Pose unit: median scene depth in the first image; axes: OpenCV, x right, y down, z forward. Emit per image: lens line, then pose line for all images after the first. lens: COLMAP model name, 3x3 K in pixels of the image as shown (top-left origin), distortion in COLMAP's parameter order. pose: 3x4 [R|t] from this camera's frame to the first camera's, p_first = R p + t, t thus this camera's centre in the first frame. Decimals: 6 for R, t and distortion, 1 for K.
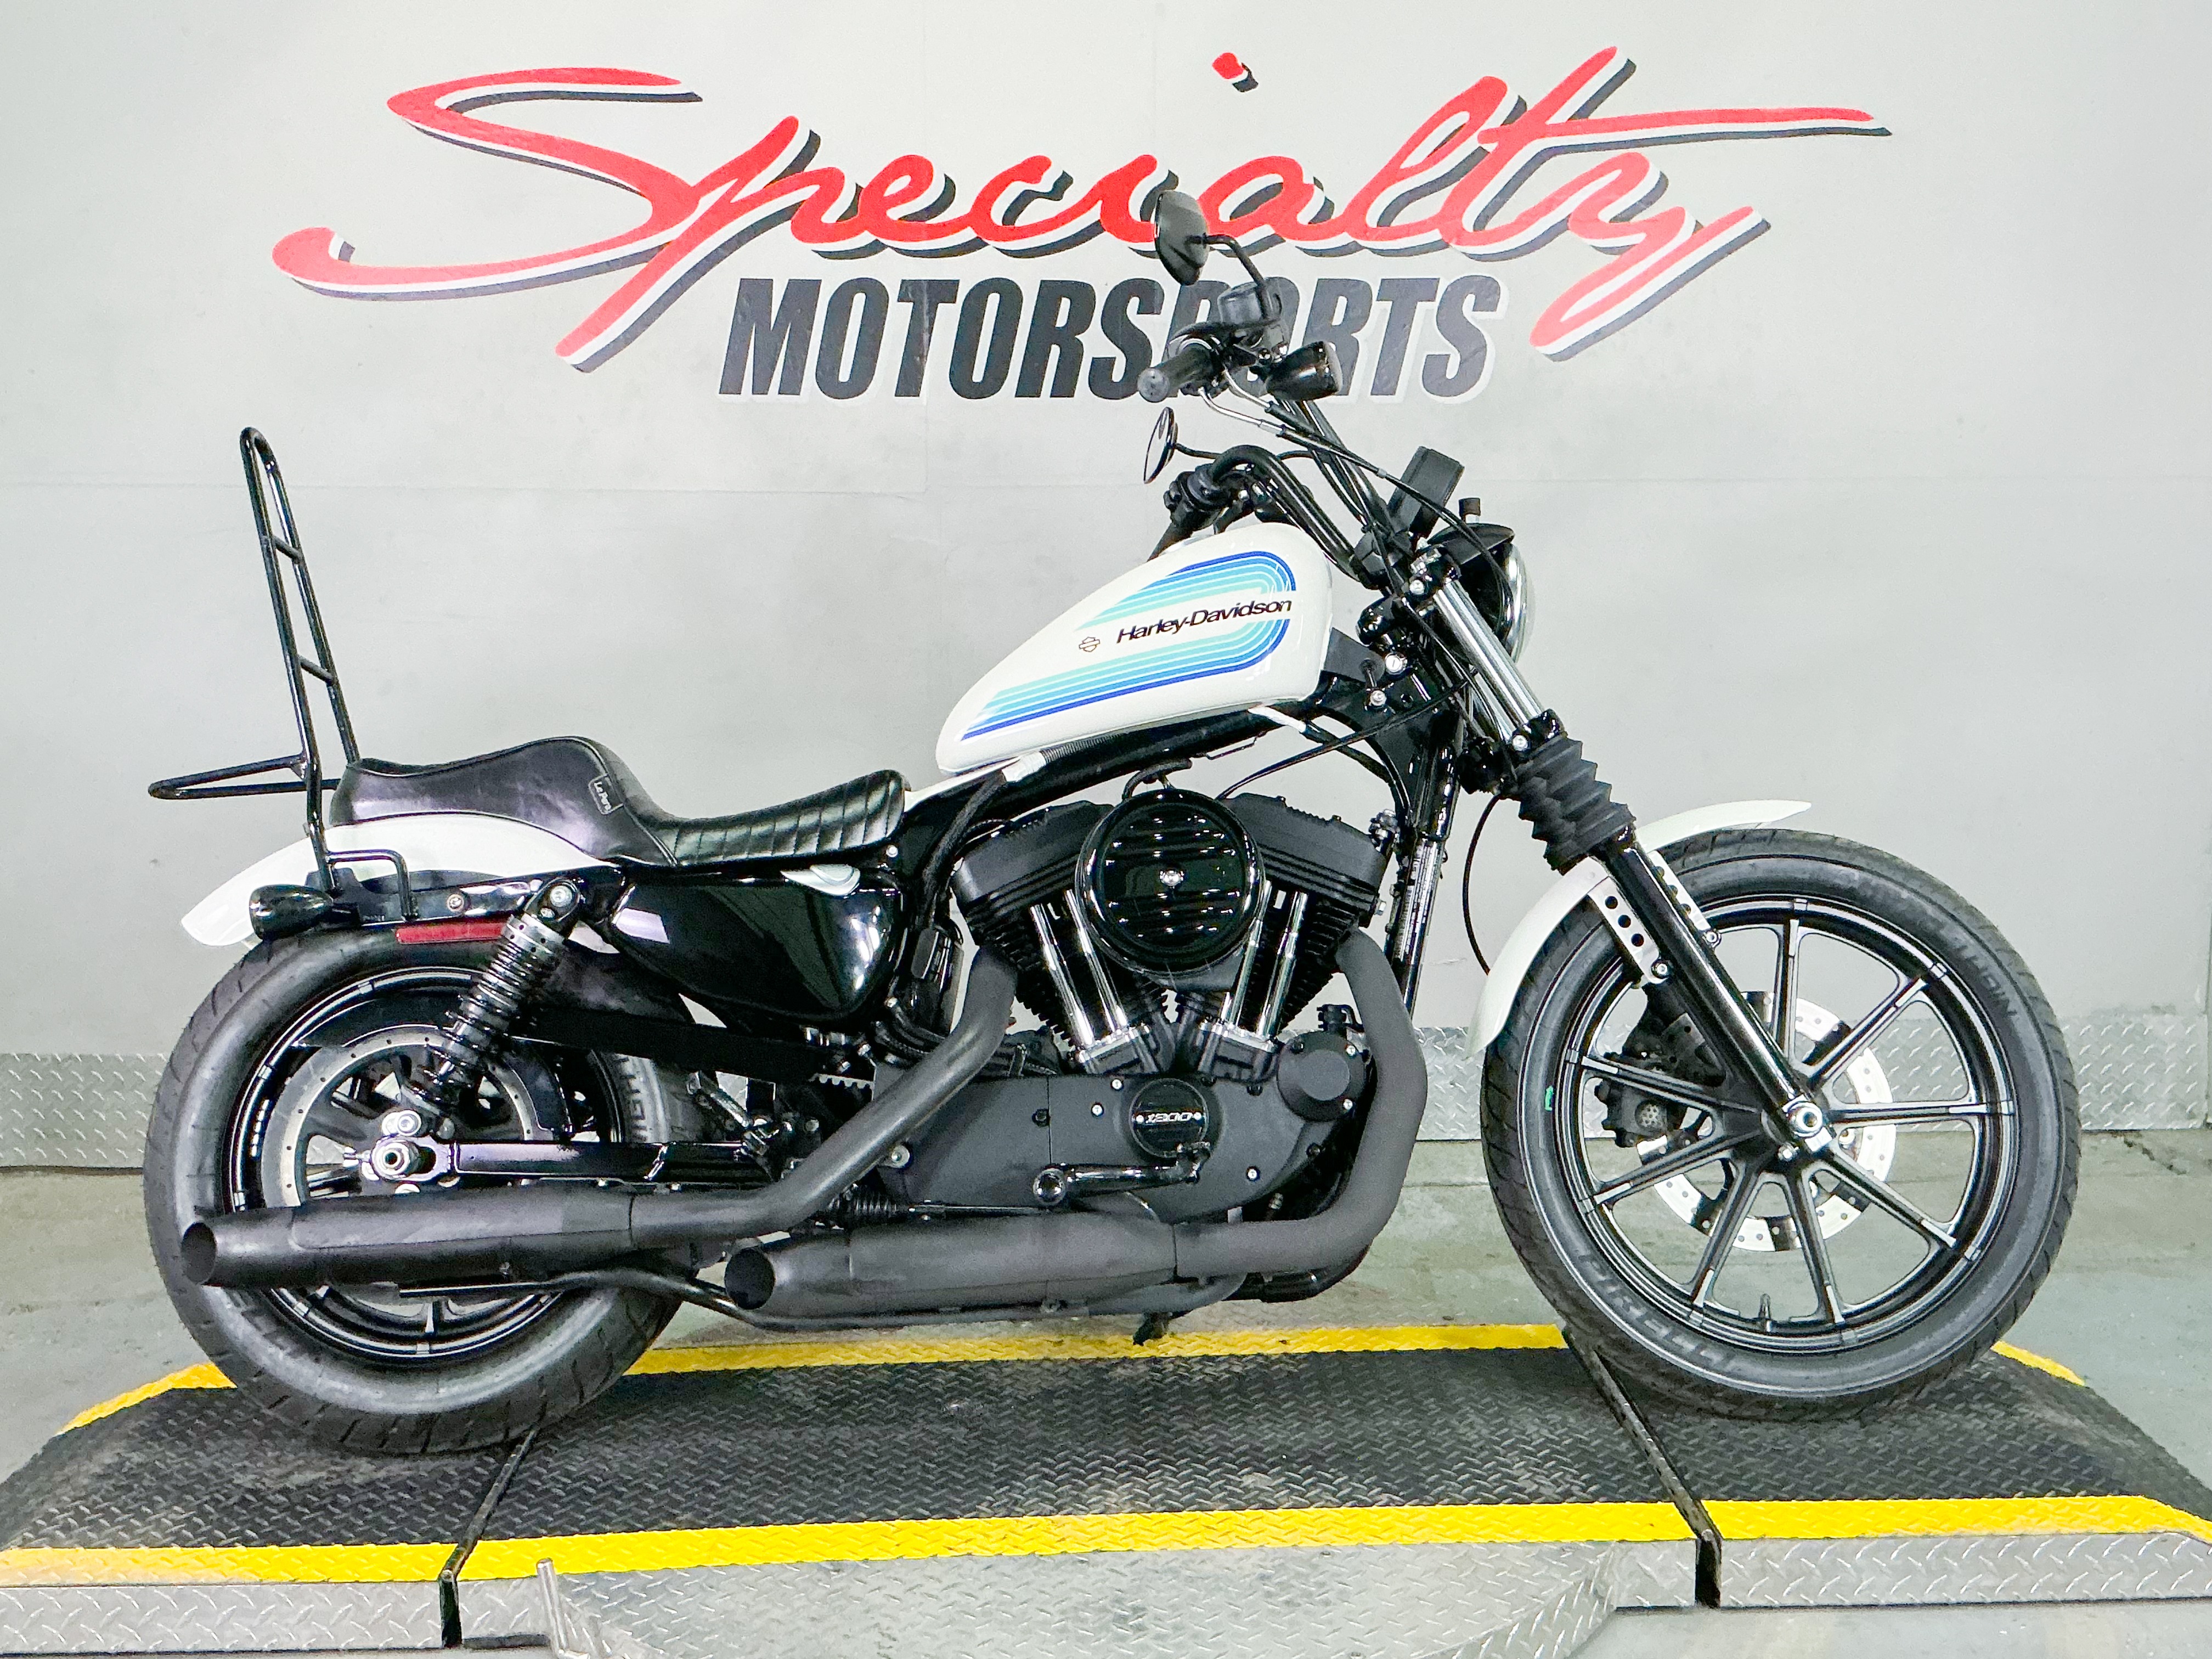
lens RADIAL K [[2193.0, 0, 1112.9], [0, 2193.0, 830.4], [0, 0, 1]] dist [0.036916, 0.000000]
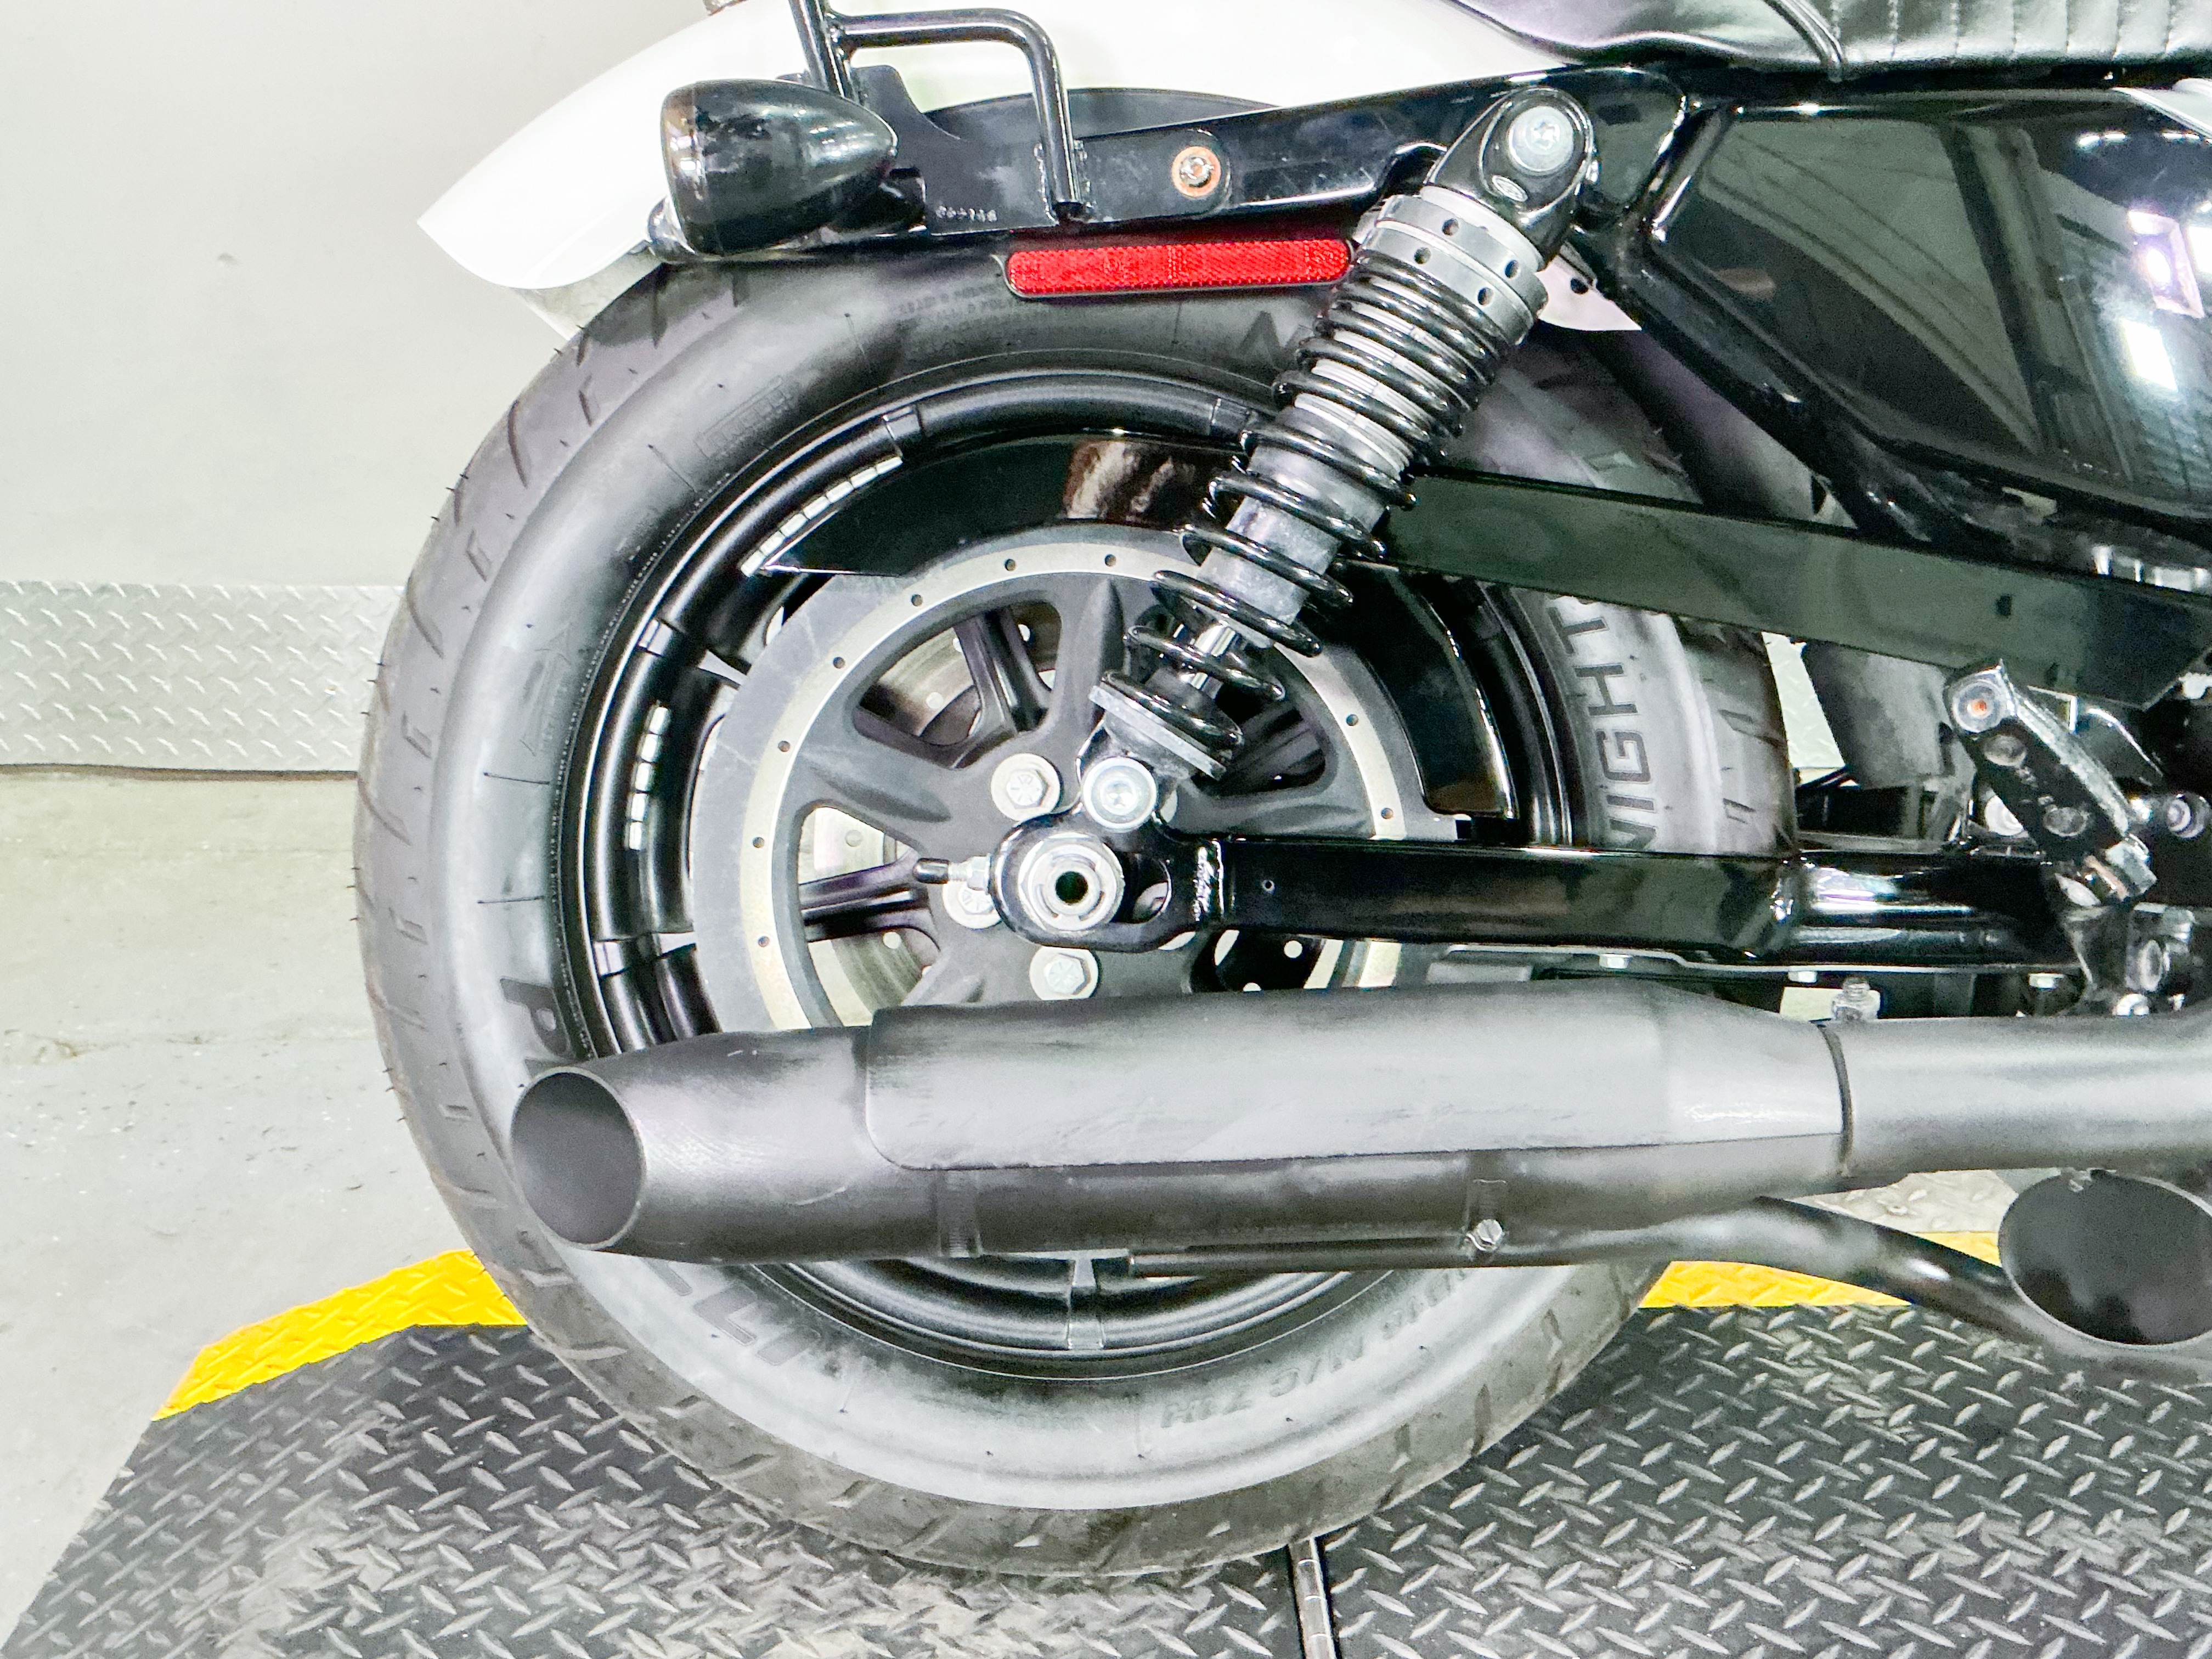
lens RADIAL K [[2193.0, 0, 1119.3], [0, 2193.0, 823.6], [0, 0, 1]] dist [0.036916, 0.000000]
pose [[0.999812, 0.019340, 0.001404, -0.308534], [-0.019240, 0.980361, 0.196269, 0.066035], [0.002419, -0.196259, 0.980549, 0.628523]]
